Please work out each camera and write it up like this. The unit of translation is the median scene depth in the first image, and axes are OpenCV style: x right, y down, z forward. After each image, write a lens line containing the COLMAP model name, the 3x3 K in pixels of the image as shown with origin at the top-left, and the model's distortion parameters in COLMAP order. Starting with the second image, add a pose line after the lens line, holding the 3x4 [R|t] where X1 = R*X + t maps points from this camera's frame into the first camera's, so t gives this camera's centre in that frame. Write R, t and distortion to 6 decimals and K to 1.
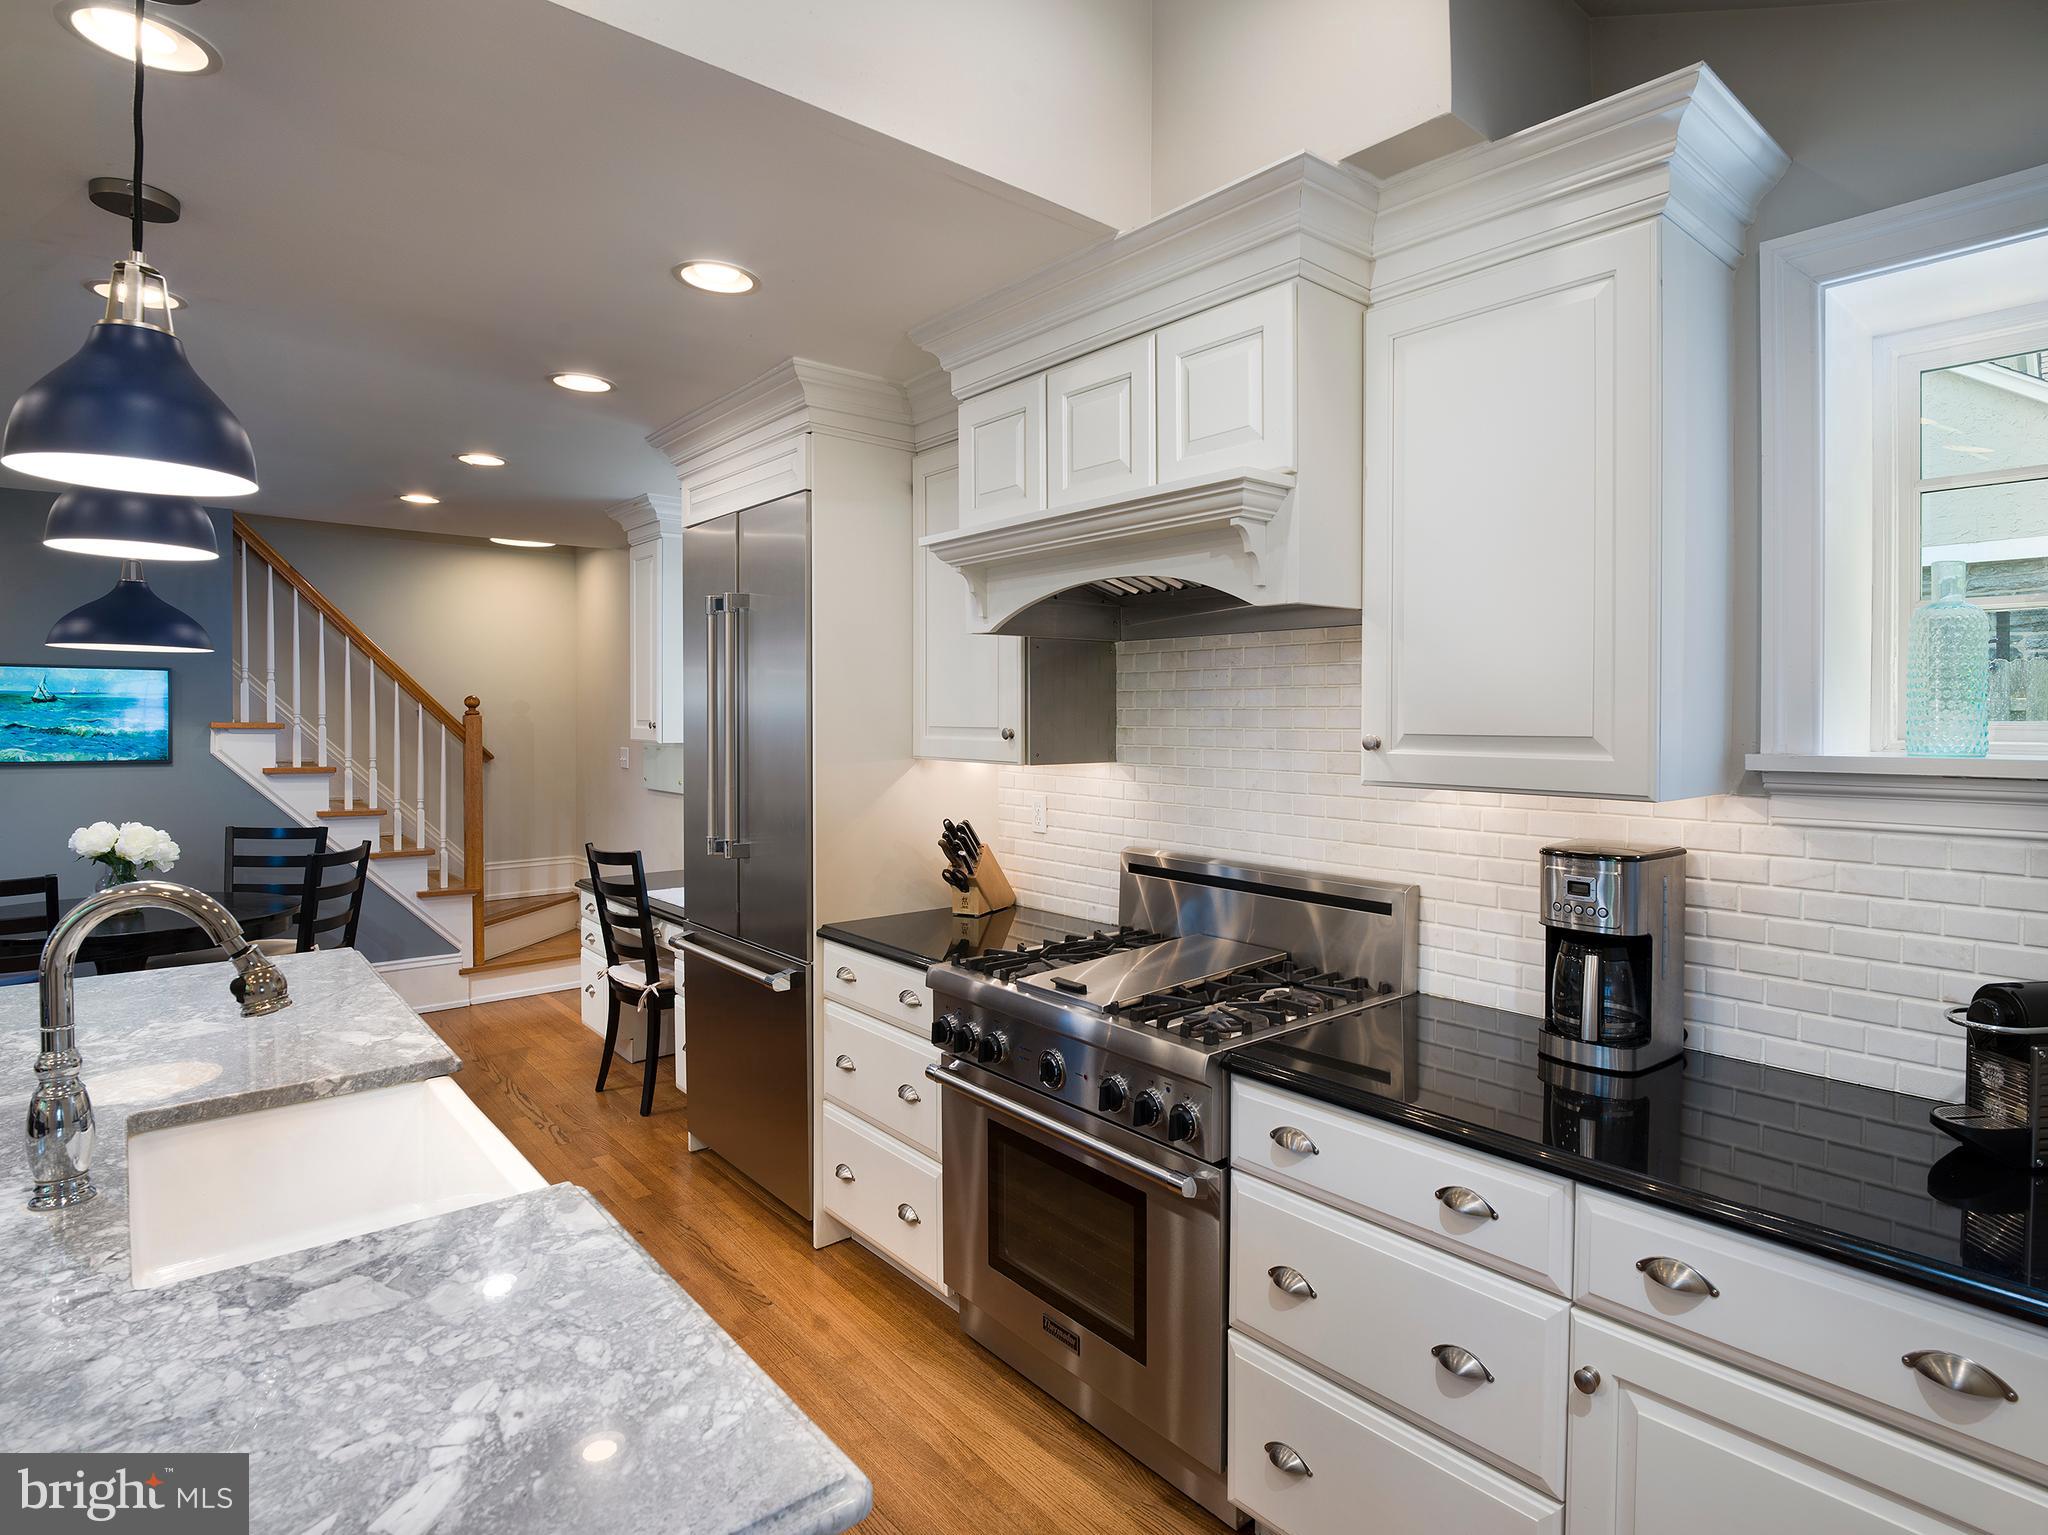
lens RADIAL K [[1048.1, 0, 1095.5], [0, 1048.1, 740.2], [0, 0, 1]] dist [-0.001431, -0.013580]
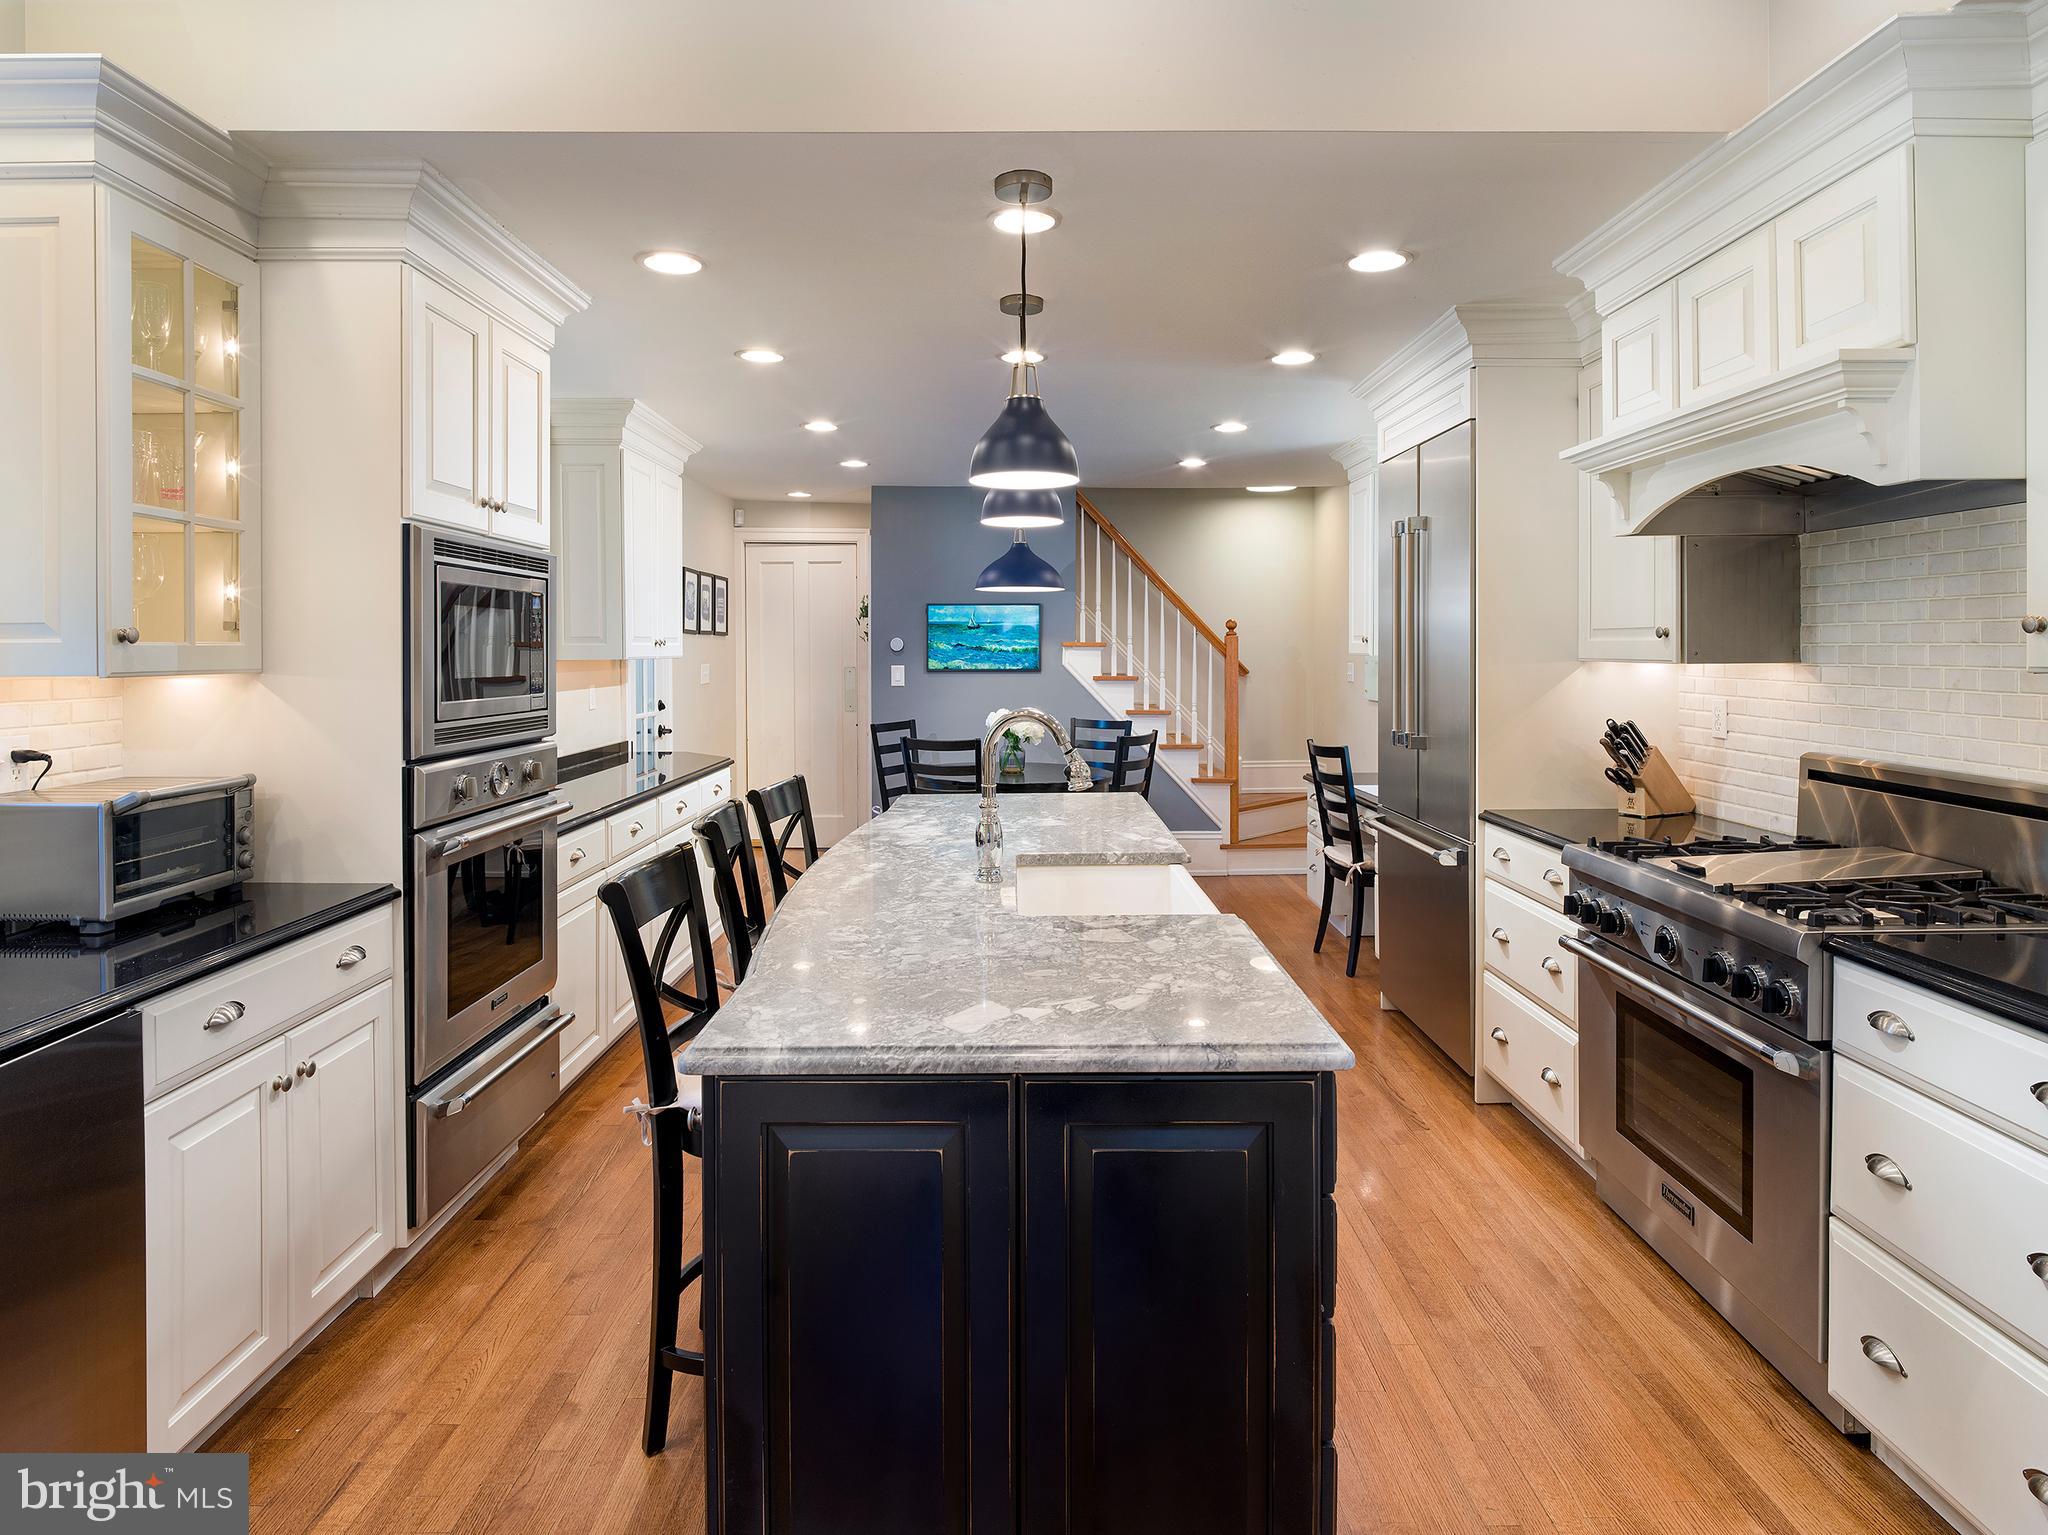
lens RADIAL K [[1018.3, 0, 1031.9], [0, 1018.3, 658.0], [0, 0, 1]] dist [-0.039340, -0.000698]
pose [[0.740956, 0.004014, -0.671542, 0.103356], [-0.006095, 0.999981, -0.000749, 0.020614], [0.671526, 0.004648, 0.740966, -0.113587]]
